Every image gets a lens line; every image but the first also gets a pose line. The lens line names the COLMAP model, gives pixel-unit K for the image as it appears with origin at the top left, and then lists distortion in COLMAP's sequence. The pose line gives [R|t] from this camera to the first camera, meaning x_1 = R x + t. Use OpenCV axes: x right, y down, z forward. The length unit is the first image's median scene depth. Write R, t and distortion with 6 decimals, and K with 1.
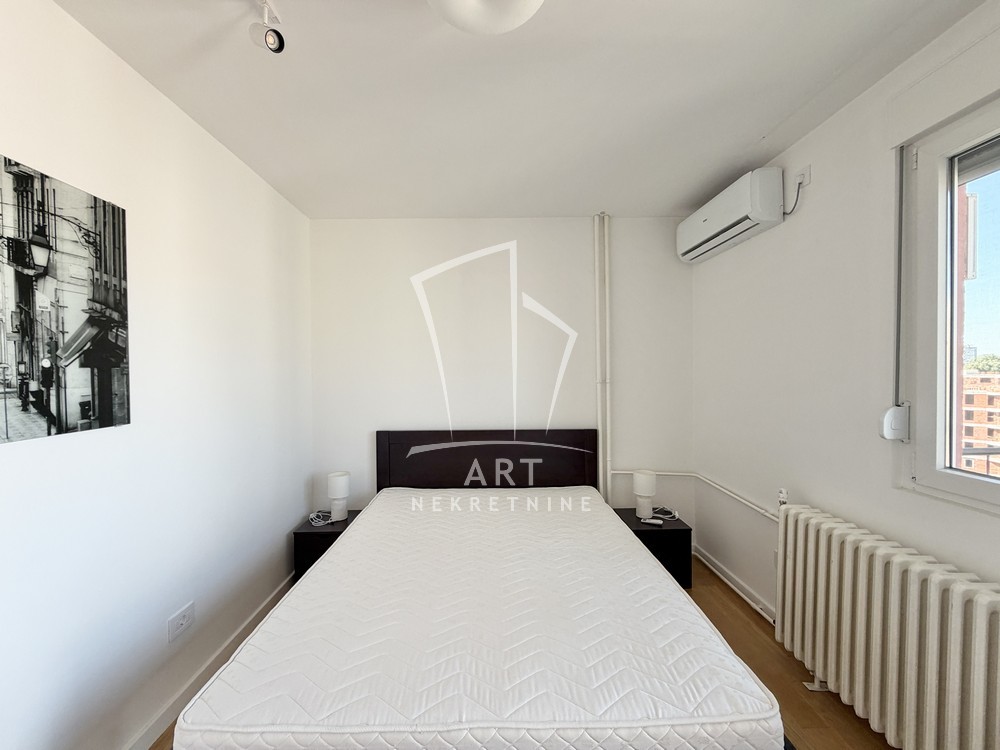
lens RADIAL K [[400.1, 0, 497.9], [0, 400.1, 376.7], [0, 0, 1]] dist [-0.000399, 0.000628]
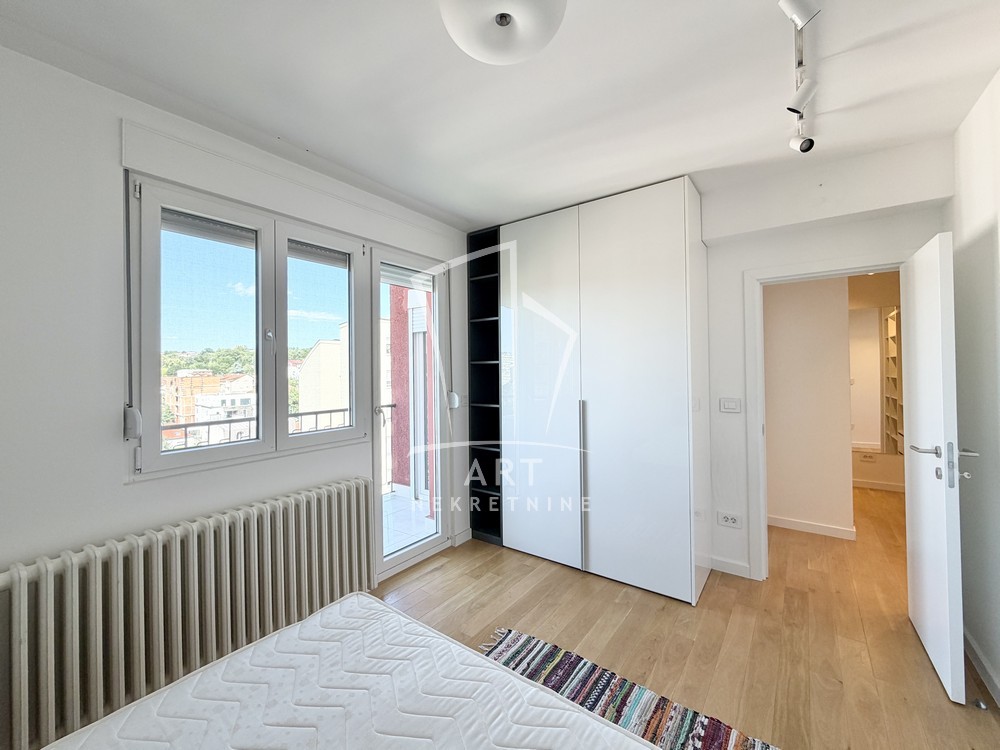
lens RADIAL K [[400.1, 0, 496.8], [0, 400.1, 371.8], [0, 0, 1]] dist [-0.000399, 0.000628]
pose [[-0.789101, 0.015308, 0.614073, -0.487759], [0.028272, 0.999535, 0.011413, -0.005651], [-0.613612, 0.026368, -0.789167, 1.373066]]
